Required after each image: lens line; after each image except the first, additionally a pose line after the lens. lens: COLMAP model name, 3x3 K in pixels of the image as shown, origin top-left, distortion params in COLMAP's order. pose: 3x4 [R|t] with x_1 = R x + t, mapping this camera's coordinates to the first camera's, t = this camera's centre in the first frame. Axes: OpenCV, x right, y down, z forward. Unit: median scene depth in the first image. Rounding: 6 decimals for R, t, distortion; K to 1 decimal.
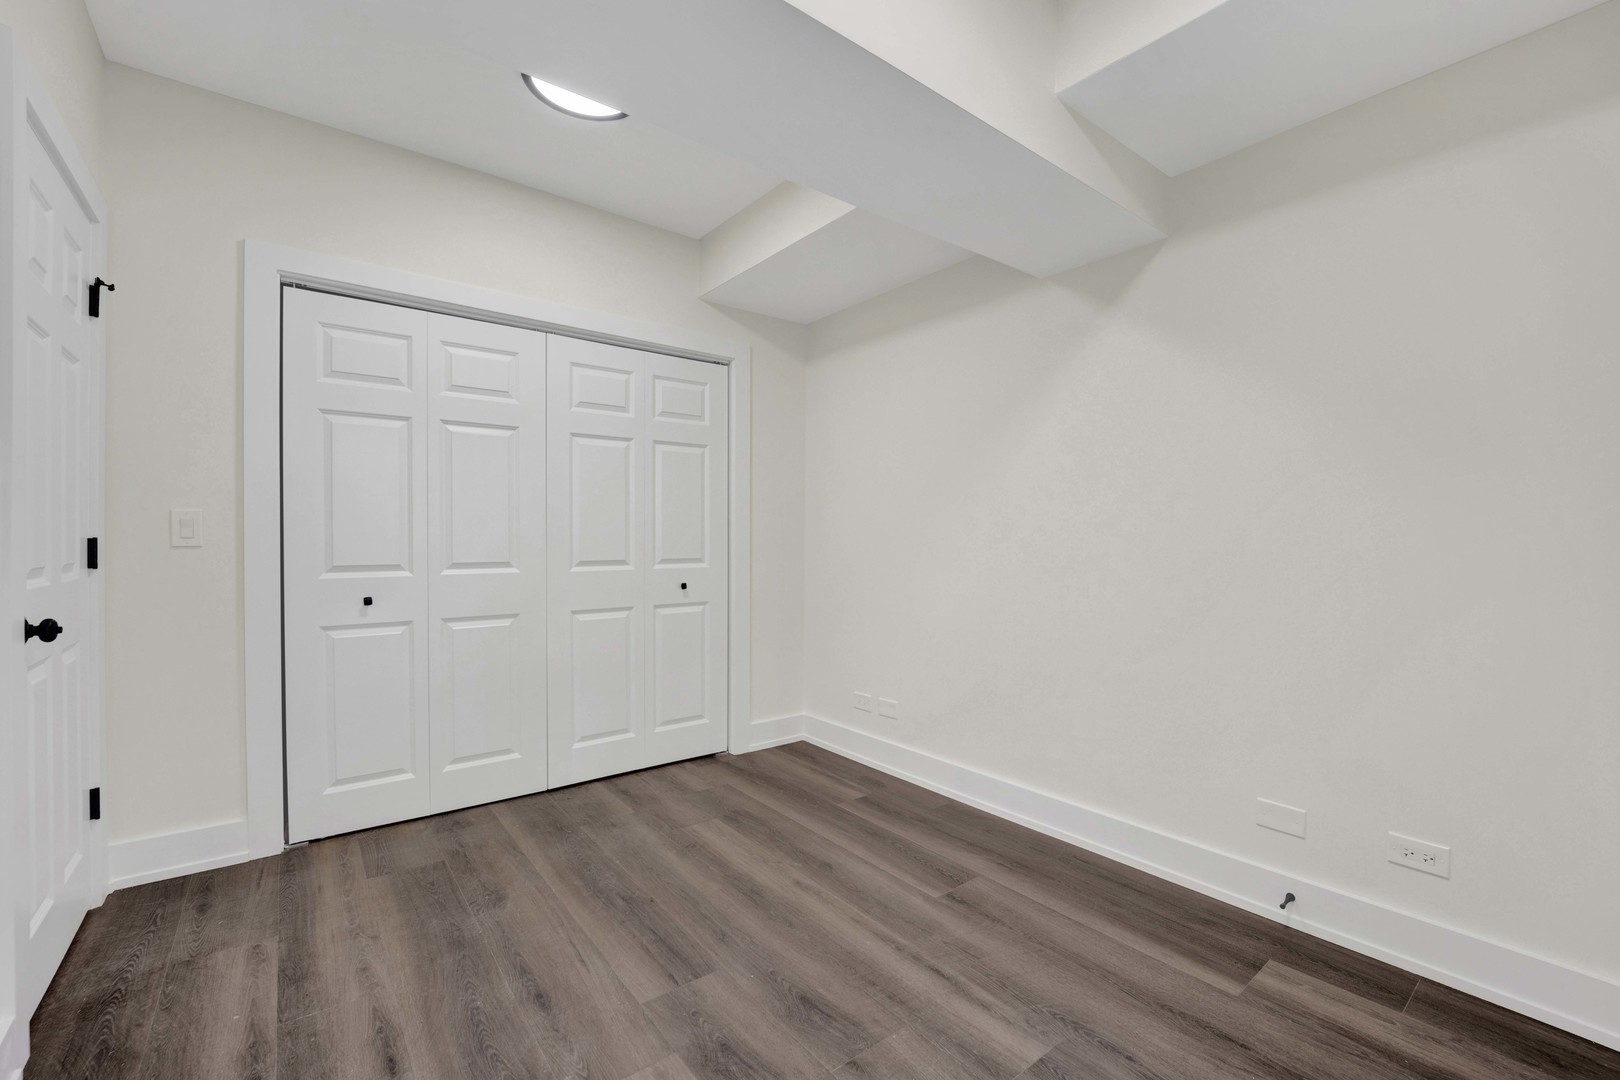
lens RADIAL K [[676.0, 0, 797.1], [0, 676.0, 534.9], [0, 0, 1]] dist [-0.031132, -0.000839]
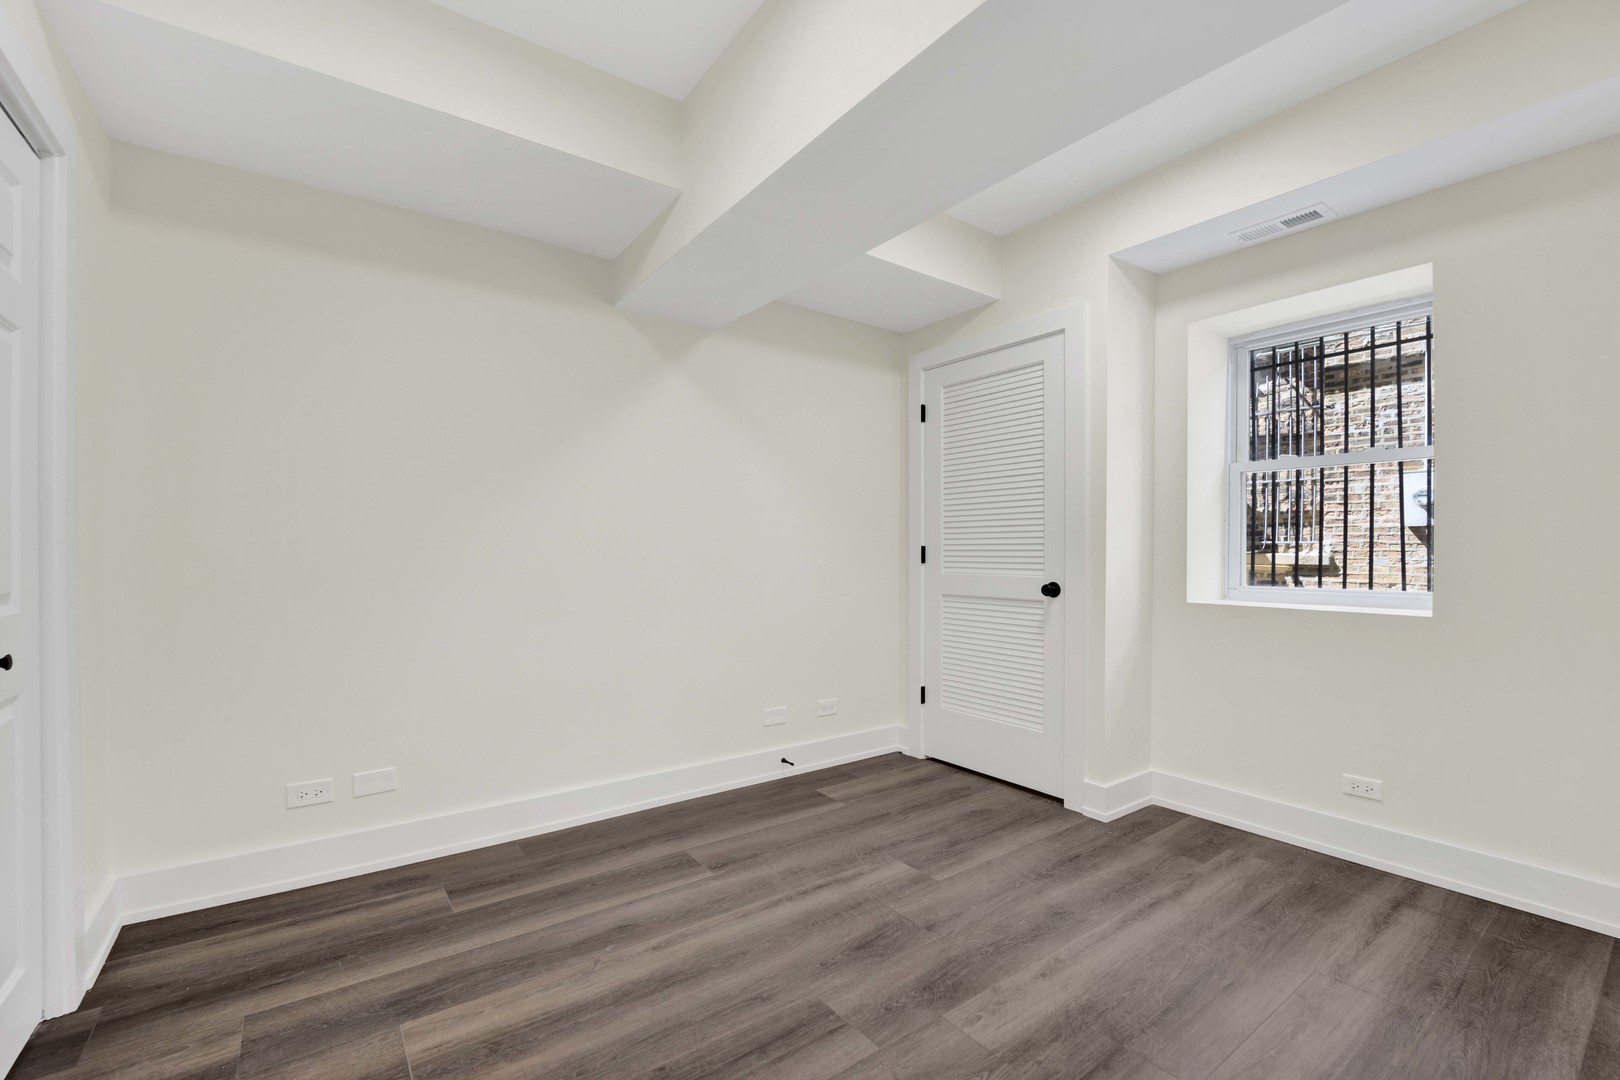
lens RADIAL K [[676.0, 0, 796.7], [0, 676.0, 546.1], [0, 0, 1]] dist [-0.031132, -0.000839]
pose [[0.042820, -0.003322, 0.999077, -0.872376], [-0.002884, 0.999990, 0.003449, -0.002581], [-0.999079, -0.003029, 0.042810, 0.804656]]
